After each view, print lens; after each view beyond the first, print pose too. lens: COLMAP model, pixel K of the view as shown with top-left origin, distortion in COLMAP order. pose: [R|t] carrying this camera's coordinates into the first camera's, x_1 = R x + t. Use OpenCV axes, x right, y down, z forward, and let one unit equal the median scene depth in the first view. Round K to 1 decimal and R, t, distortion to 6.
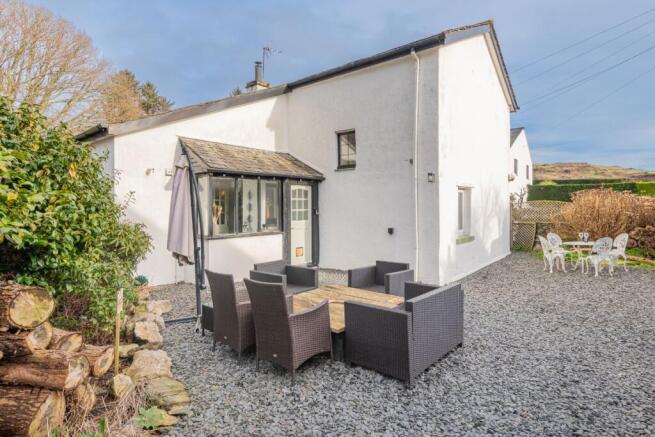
lens RADIAL K [[302.5, 0, 323.6], [0, 302.5, 214.3], [0, 0, 1]] dist [0.008709, -0.006332]
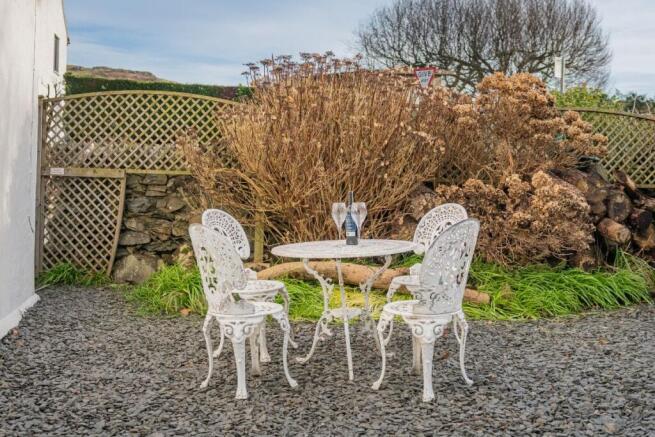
lens RADIAL K [[714.6, 0, 326.8], [0, 714.6, 216.7], [0, 0, 1]] dist [0.027787, 0.000000]
pose [[0.558440, -0.018393, 0.829341, 0.375701], [-0.024597, 0.998947, 0.038717, 0.048413], [-0.829180, -0.042020, 0.557400, 0.677736]]
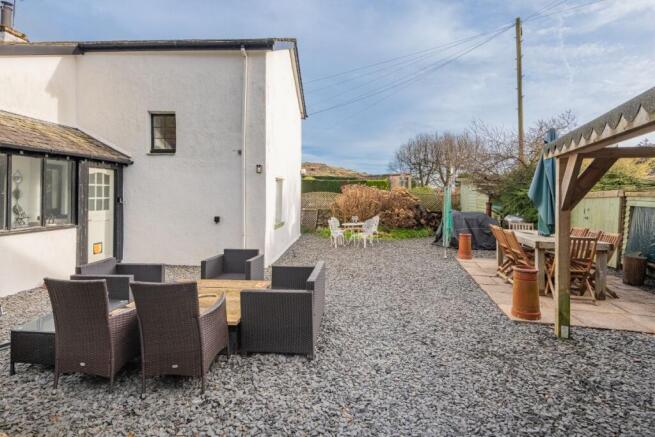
lens RADIAL K [[302.5, 0, 272.8], [0, 302.5, 201.1], [0, 0, 1]] dist [0.008709, -0.006332]
pose [[0.851705, 0.001280, 0.524019, -0.149608], [0.002167, 0.999980, -0.005965, 0.000566], [-0.524016, 0.006216, 0.851686, 0.045185]]
